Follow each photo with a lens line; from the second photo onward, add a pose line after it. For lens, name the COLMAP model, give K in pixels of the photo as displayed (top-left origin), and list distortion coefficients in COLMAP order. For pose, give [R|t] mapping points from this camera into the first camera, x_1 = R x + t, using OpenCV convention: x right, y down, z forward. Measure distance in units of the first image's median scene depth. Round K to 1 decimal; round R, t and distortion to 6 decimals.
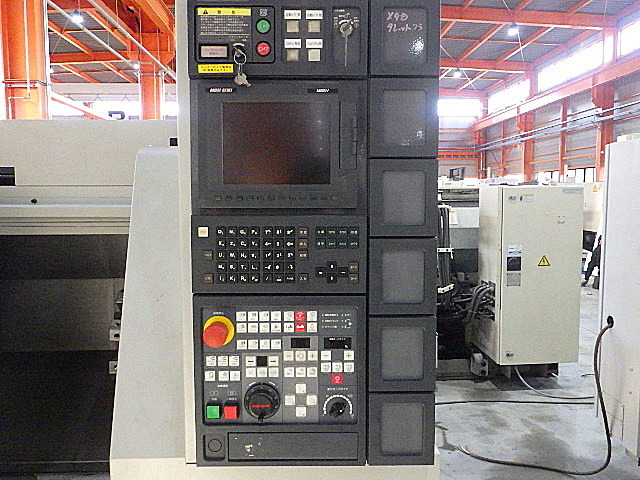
lens RADIAL K [[525.5, 0, 319.1], [0, 525.5, 241.3], [0, 0, 1]] dist [-0.006489, -0.005080]
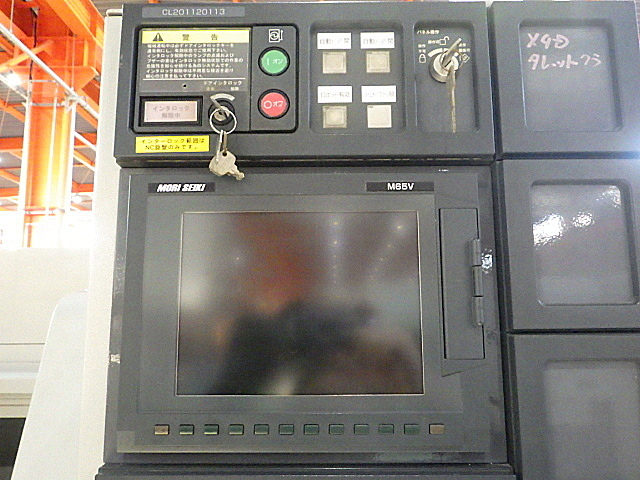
lens RADIAL K [[525.5, 0, 320.3], [0, 525.5, 241.1], [0, 0, 1]] dist [-0.006489, -0.005080]
pose [[0.999434, -0.008828, -0.032476, -0.047740], [0.001106, 0.973078, -0.230471, -0.131575], [0.033637, 0.230305, 0.972537, 0.549454]]
